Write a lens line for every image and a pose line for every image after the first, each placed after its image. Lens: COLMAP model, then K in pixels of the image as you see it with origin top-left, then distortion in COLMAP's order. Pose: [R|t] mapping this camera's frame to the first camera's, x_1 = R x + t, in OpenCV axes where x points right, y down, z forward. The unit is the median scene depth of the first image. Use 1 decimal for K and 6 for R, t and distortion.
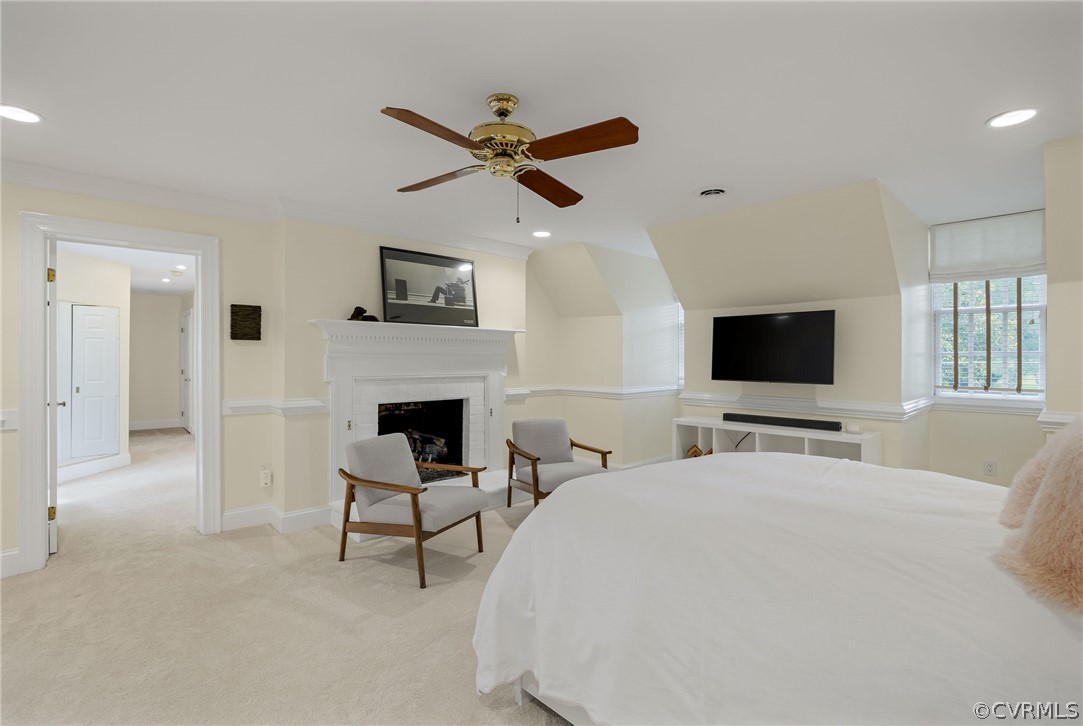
lens RADIAL K [[518.5, 0, 537.4], [0, 518.5, 360.4], [0, 0, 1]] dist [0.002091, -0.000111]
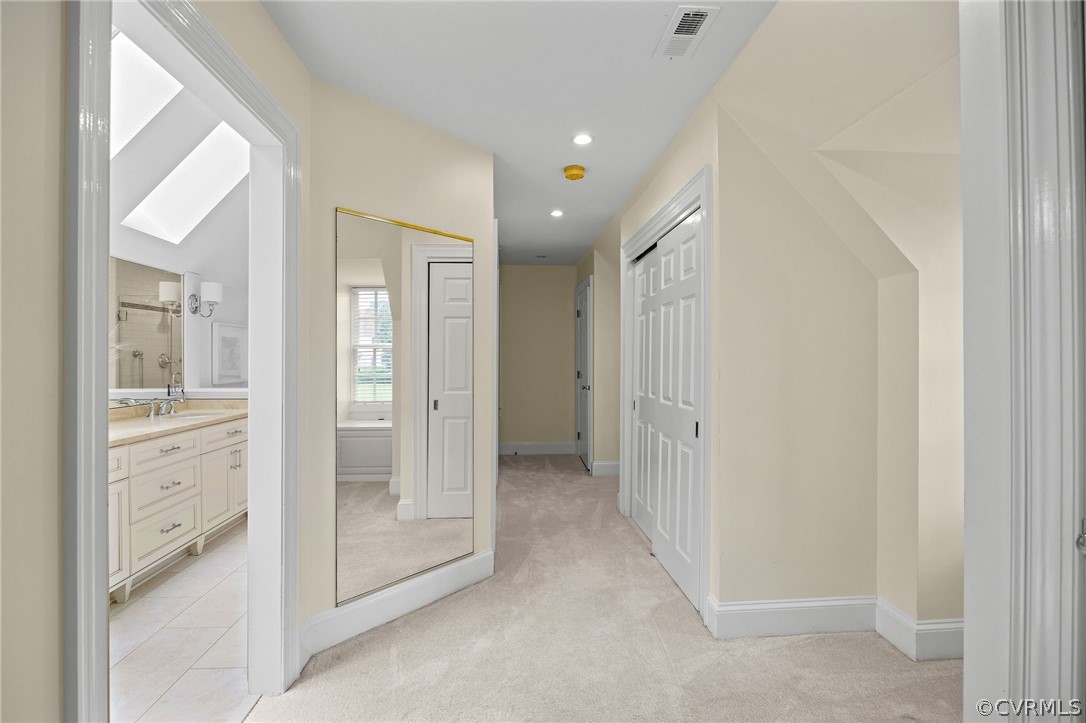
lens RADIAL K [[519.9, 0, 543.7], [0, 519.9, 361.7], [0, 0, 1]] dist [0.002091, -0.000111]
pose [[0.790442, -0.000248, -0.612537, -0.594365], [0.000119, 1.000000, -0.000251, 0.010475], [0.612537, 0.000125, 0.790442, 0.850113]]
